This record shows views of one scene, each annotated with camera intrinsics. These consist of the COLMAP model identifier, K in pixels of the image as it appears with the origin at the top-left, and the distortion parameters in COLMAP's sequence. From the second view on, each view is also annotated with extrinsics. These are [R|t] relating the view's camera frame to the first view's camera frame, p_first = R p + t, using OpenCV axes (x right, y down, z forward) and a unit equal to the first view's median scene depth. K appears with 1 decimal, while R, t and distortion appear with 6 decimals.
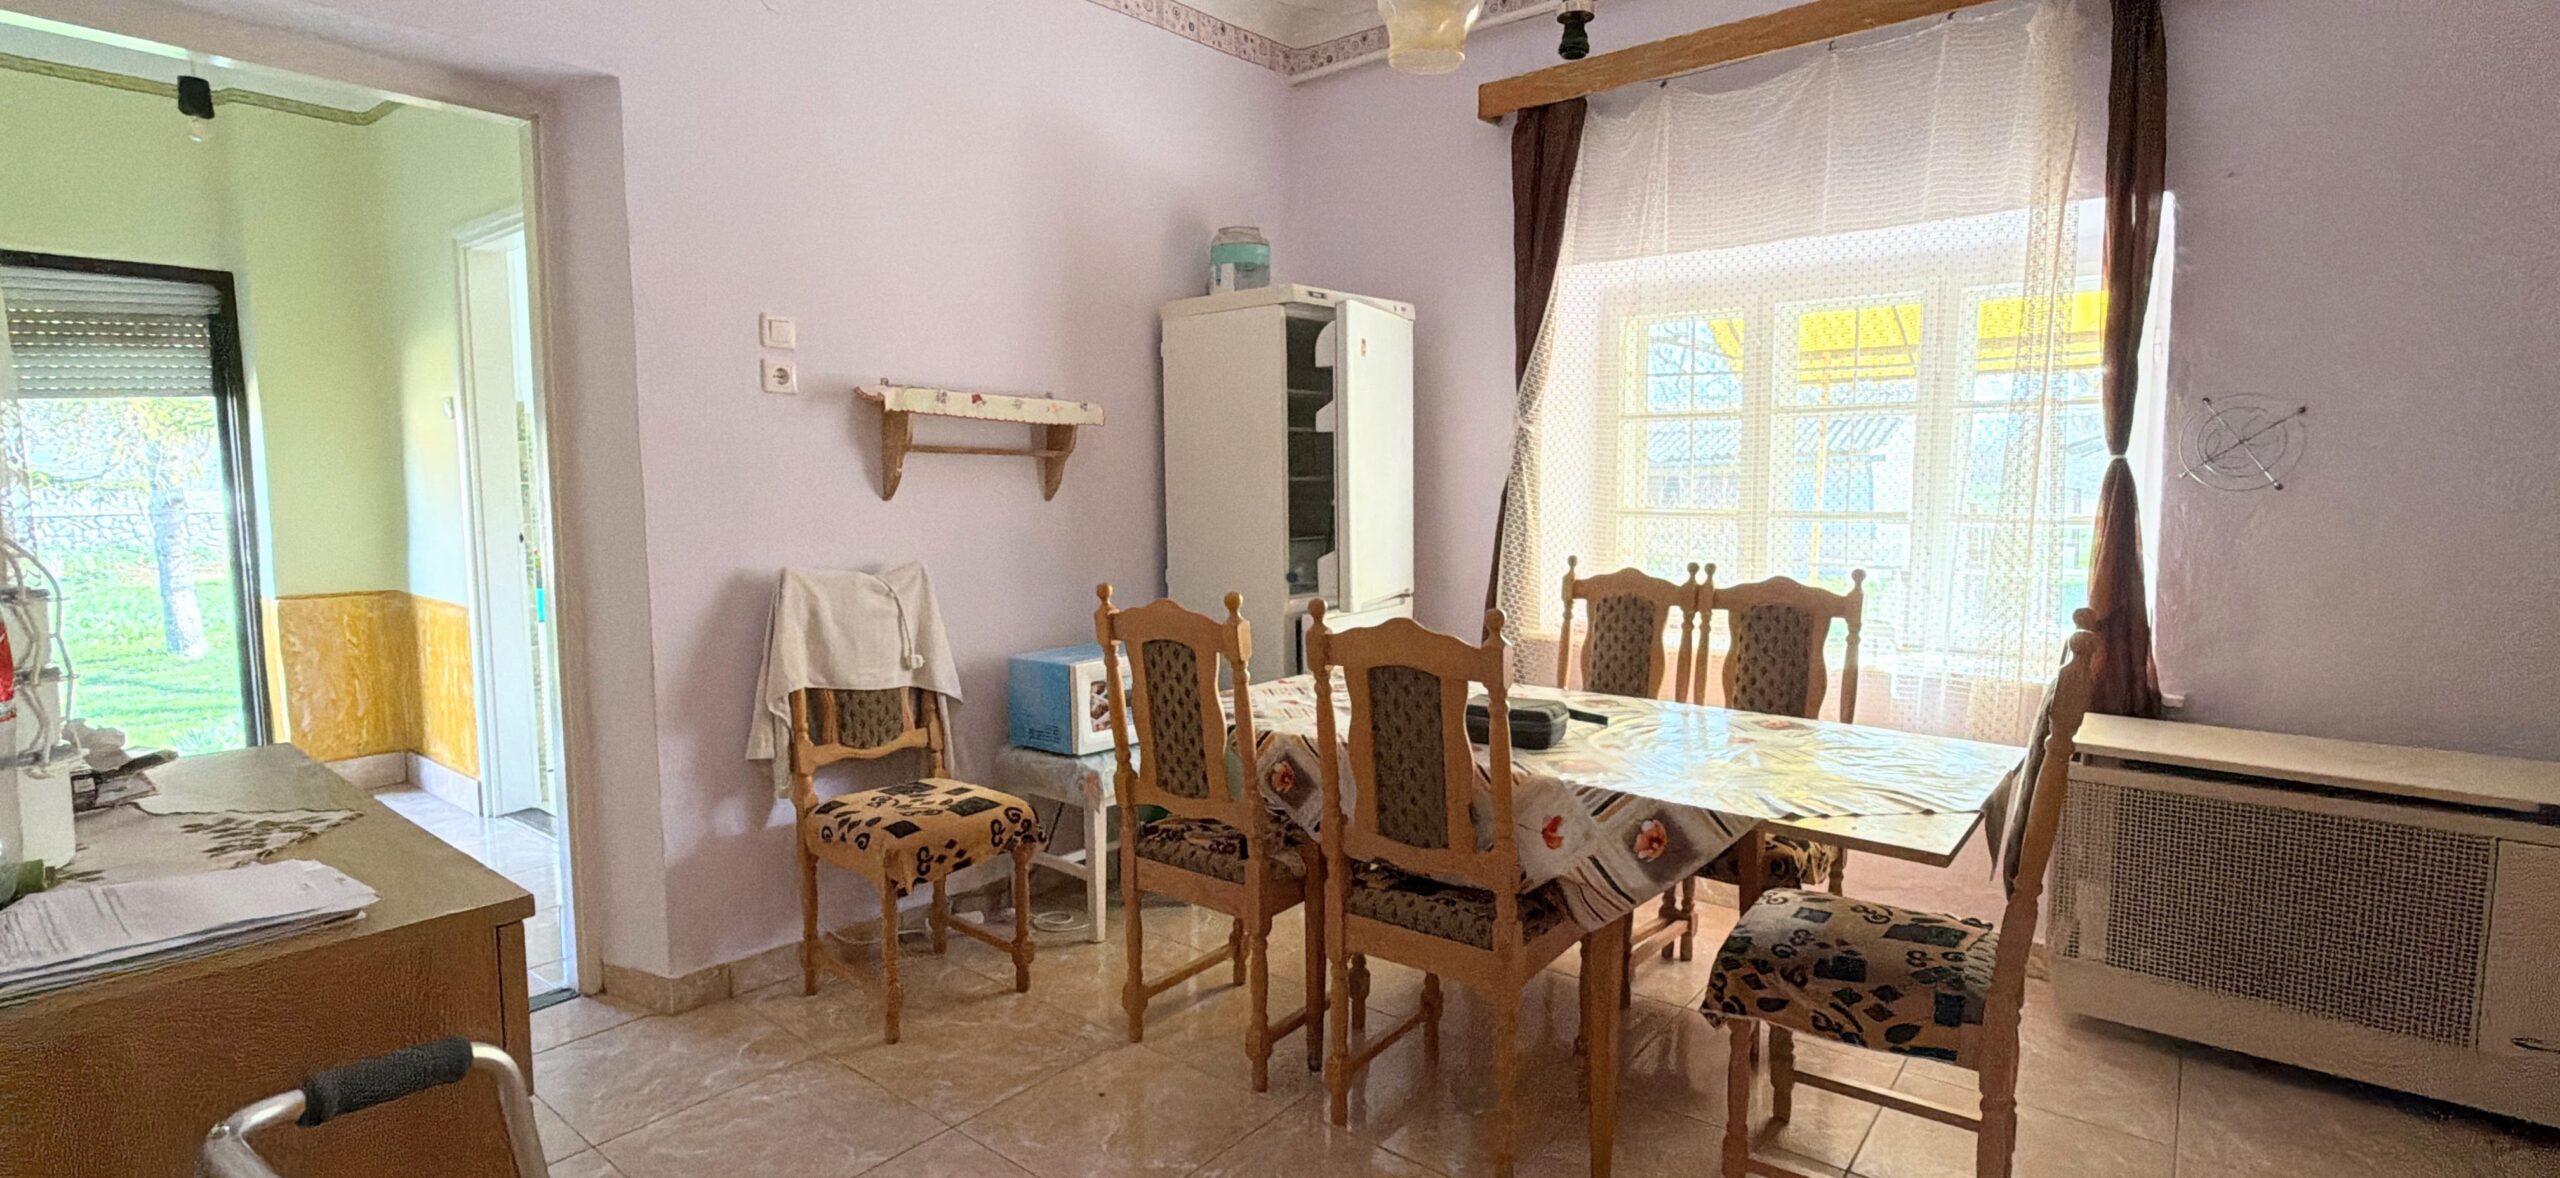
lens RADIAL K [[1159.1, 0, 1284.4], [0, 1159.1, 592.4], [0, 0, 1]] dist [-0.002680, -0.000408]
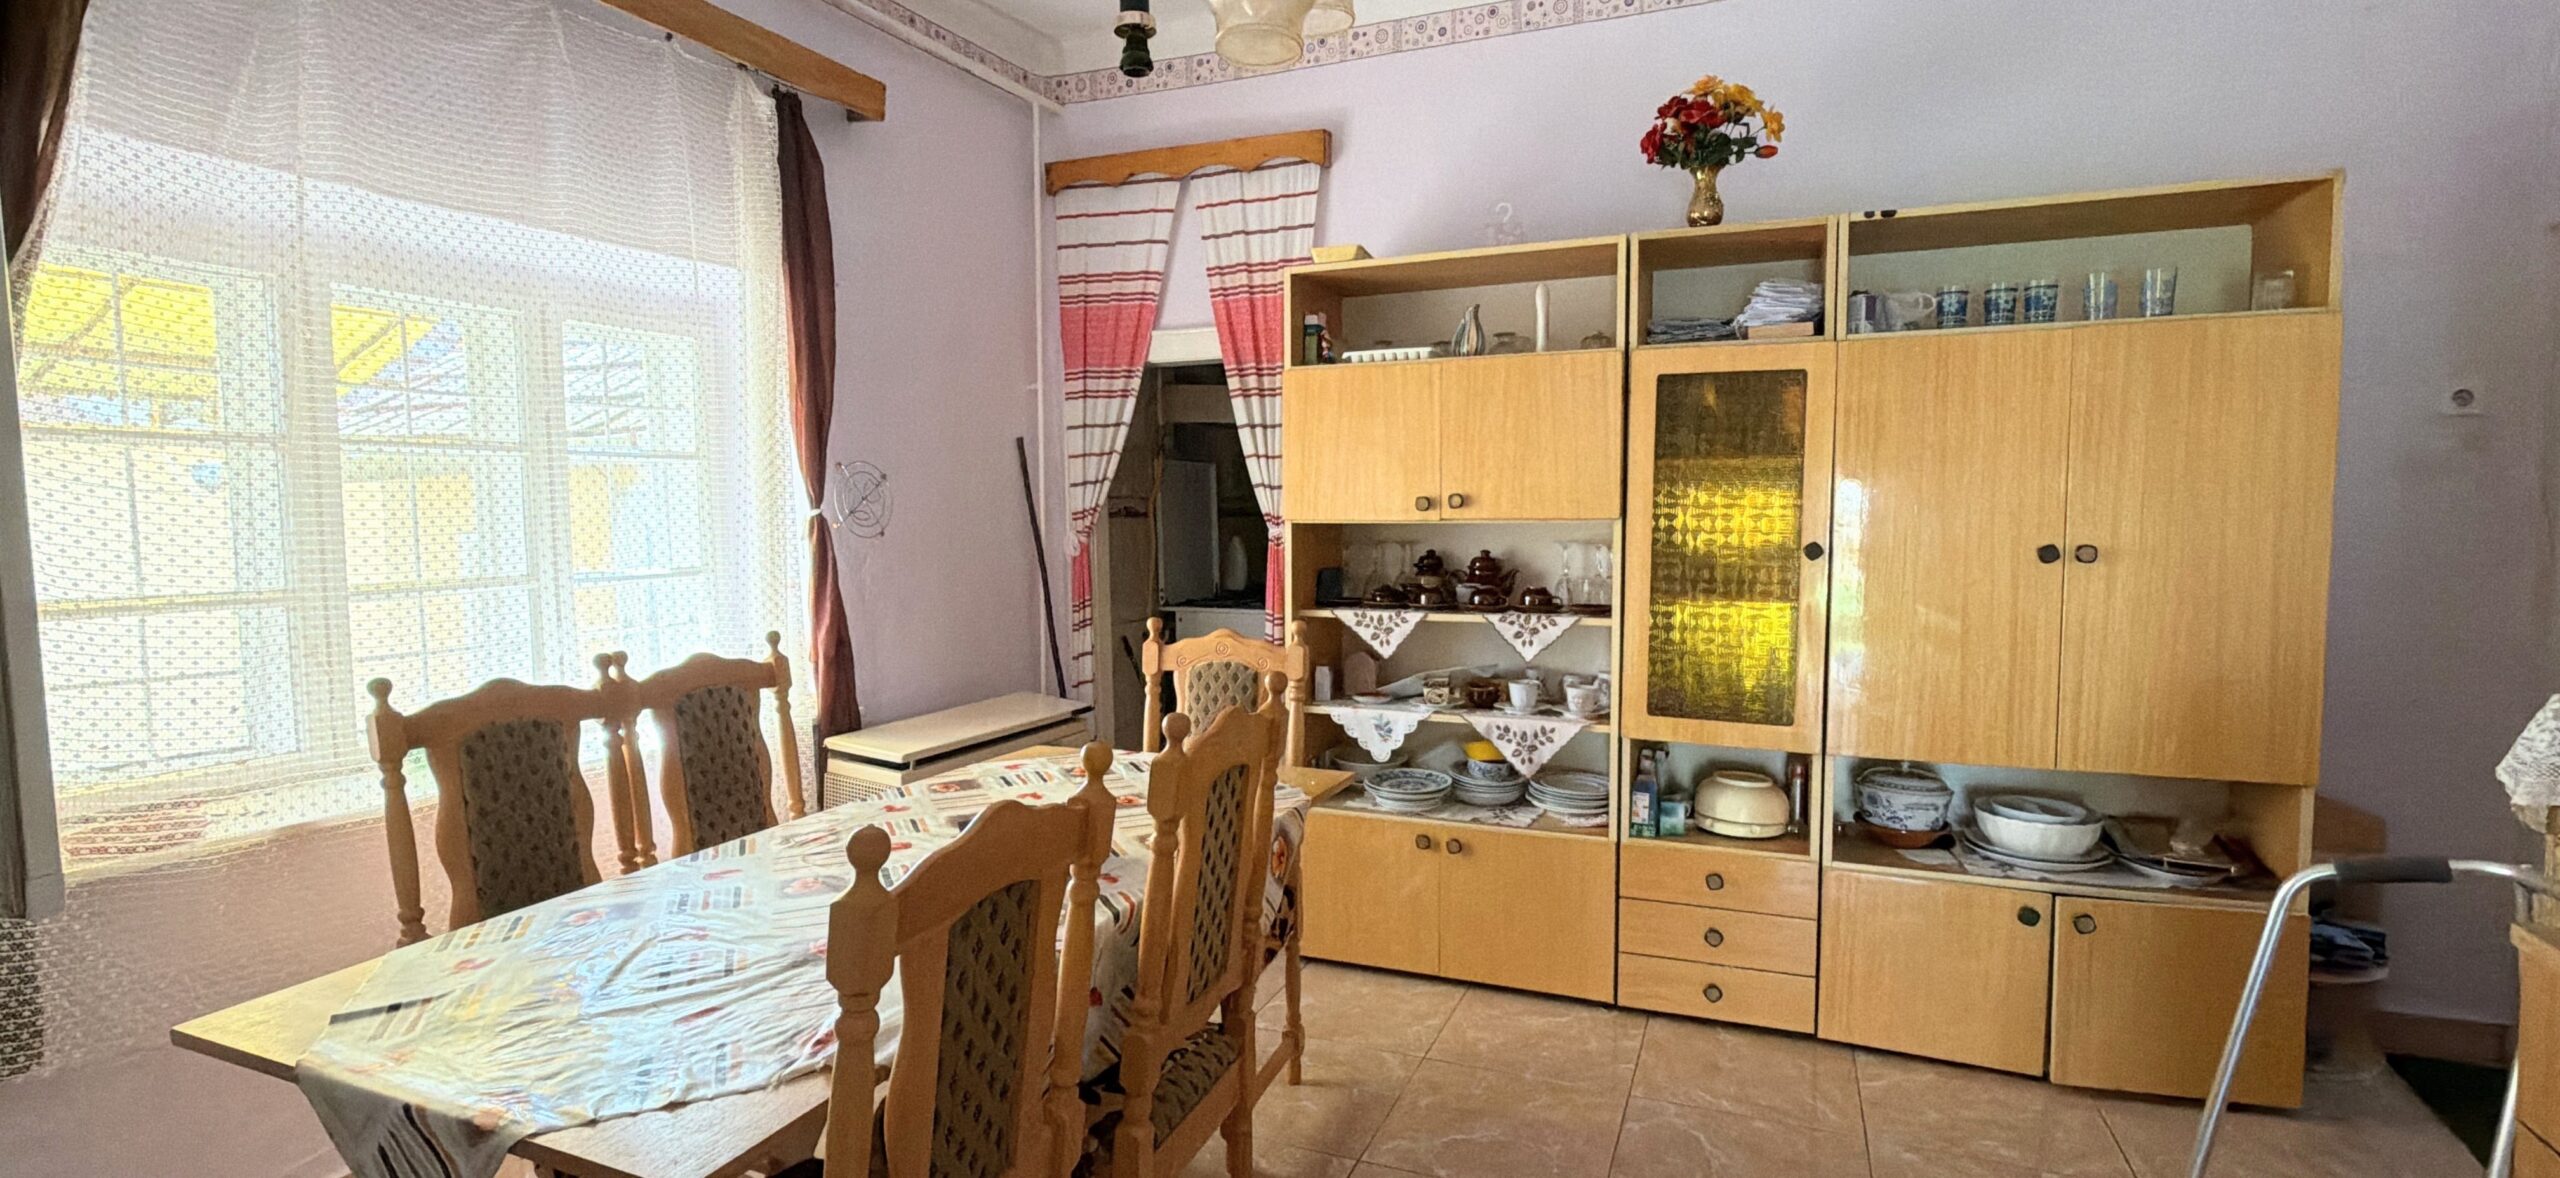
lens RADIAL K [[1159.1, 0, 1284.4], [0, 1159.1, 592.4], [0, 0, 1]] dist [-0.002680, -0.000408]
pose [[-0.268018, -0.066290, 0.961130, -0.570351], [0.107212, 0.989381, 0.098136, -0.112924], [-0.957430, 0.129347, -0.258065, 0.979107]]
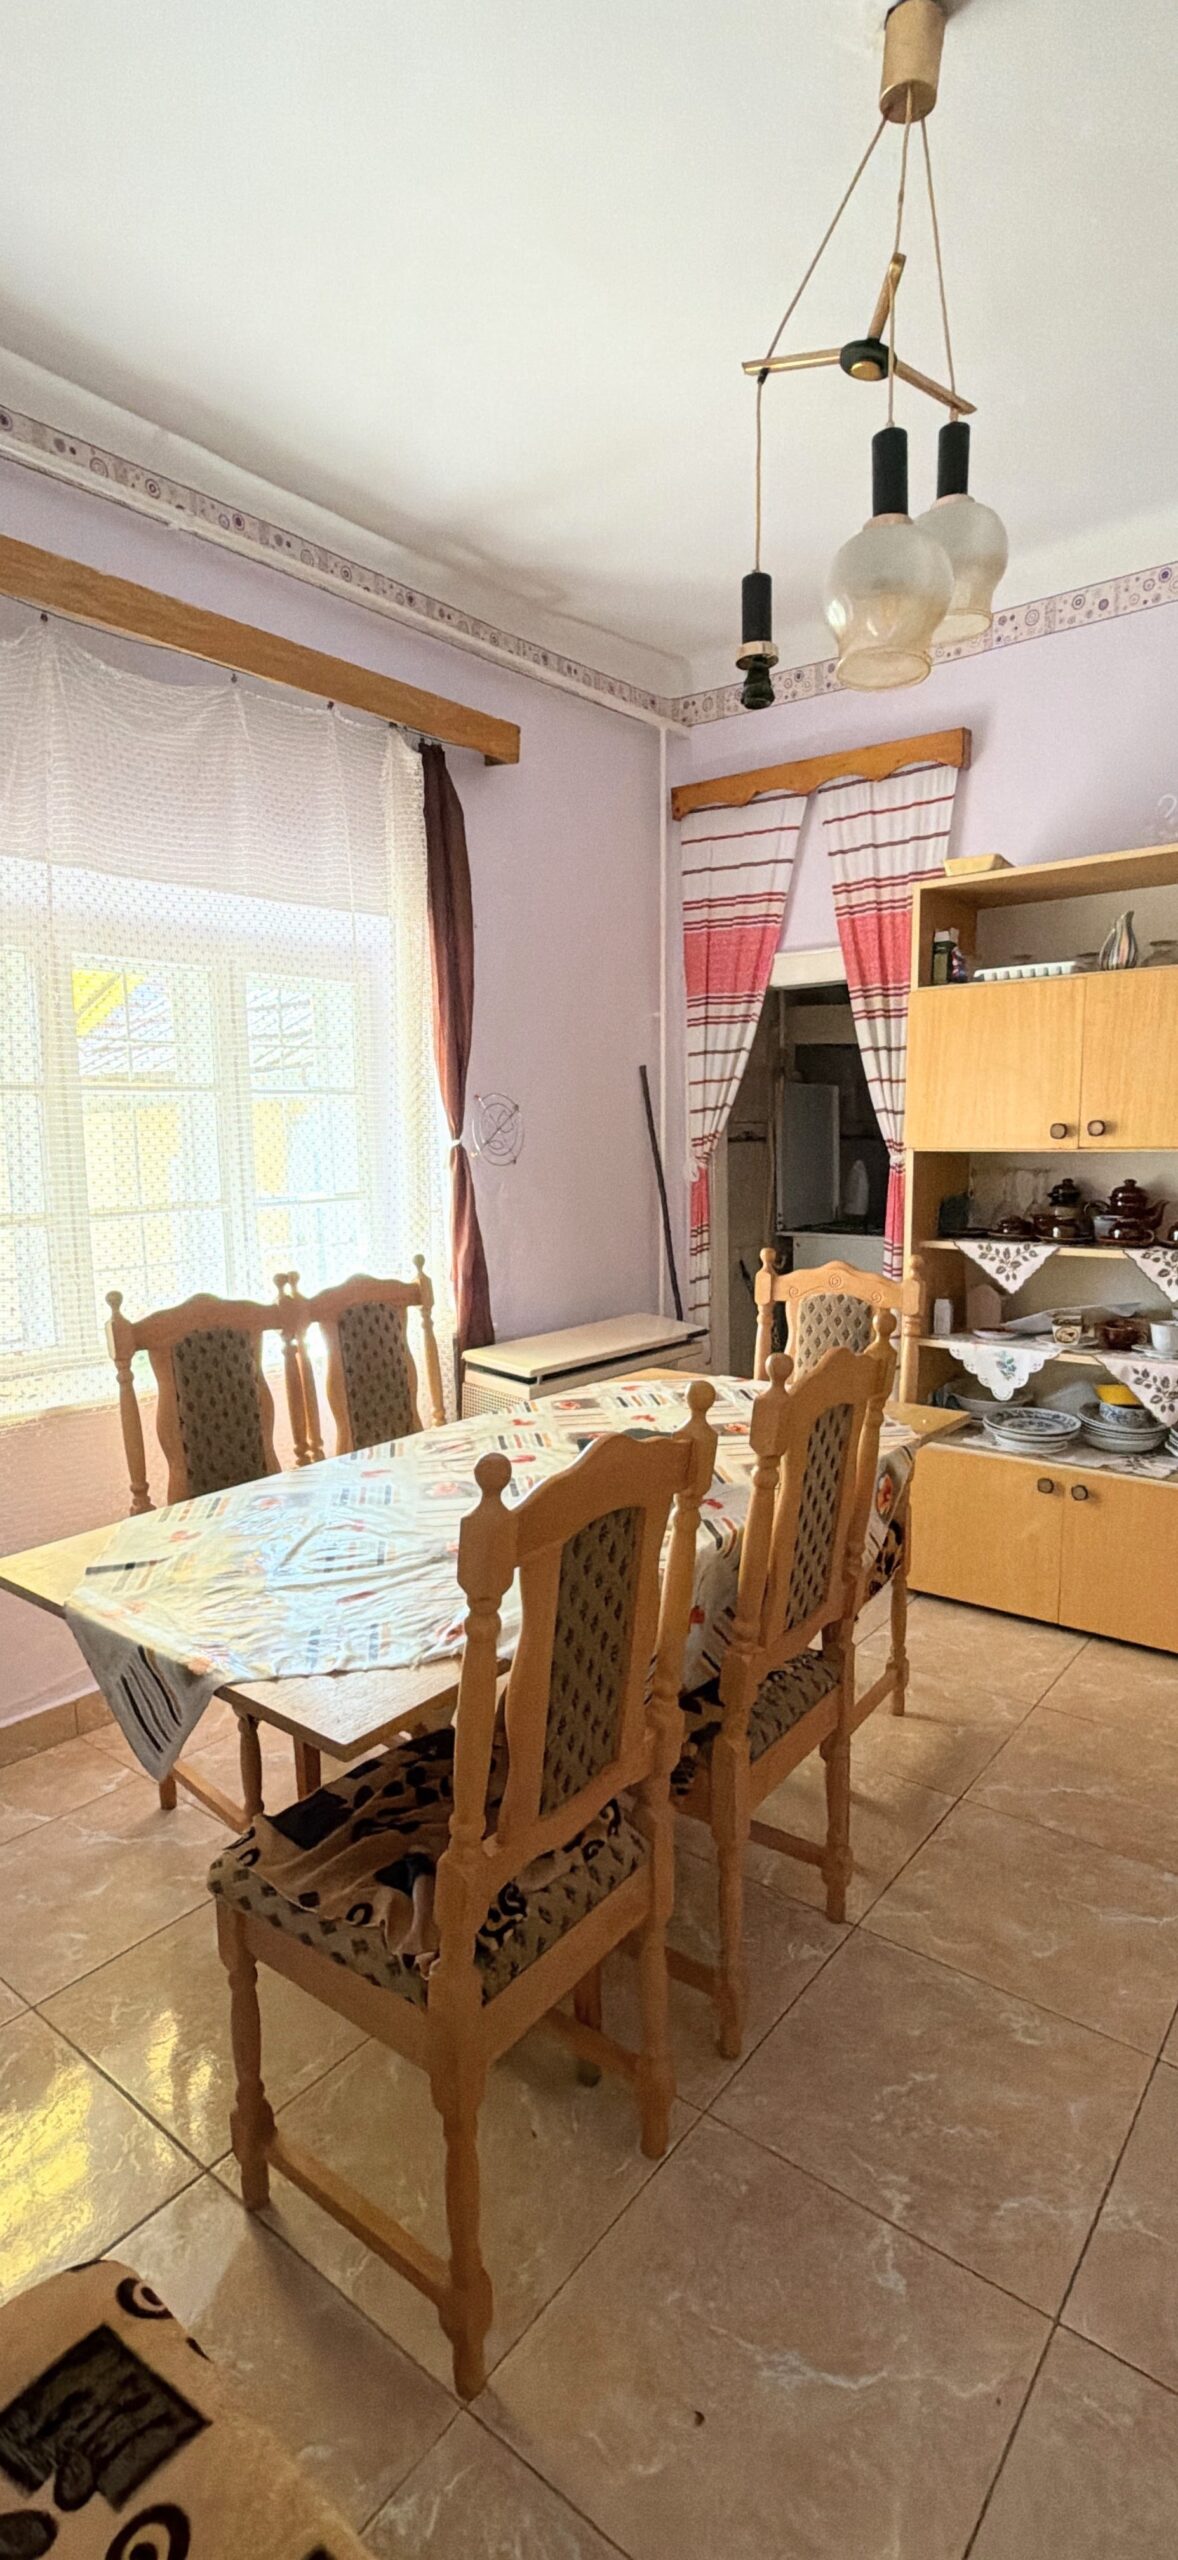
lens RADIAL K [[1159.1, 0, 591.7], [0, 1159.1, 1287.9], [0, 0, 1]] dist [-0.002680, -0.000408]
pose [[-0.001125, -0.135580, 0.990766, -0.588050], [0.117935, 0.983834, 0.134766, -0.127200], [-0.993021, 0.116998, 0.014882, 0.972001]]
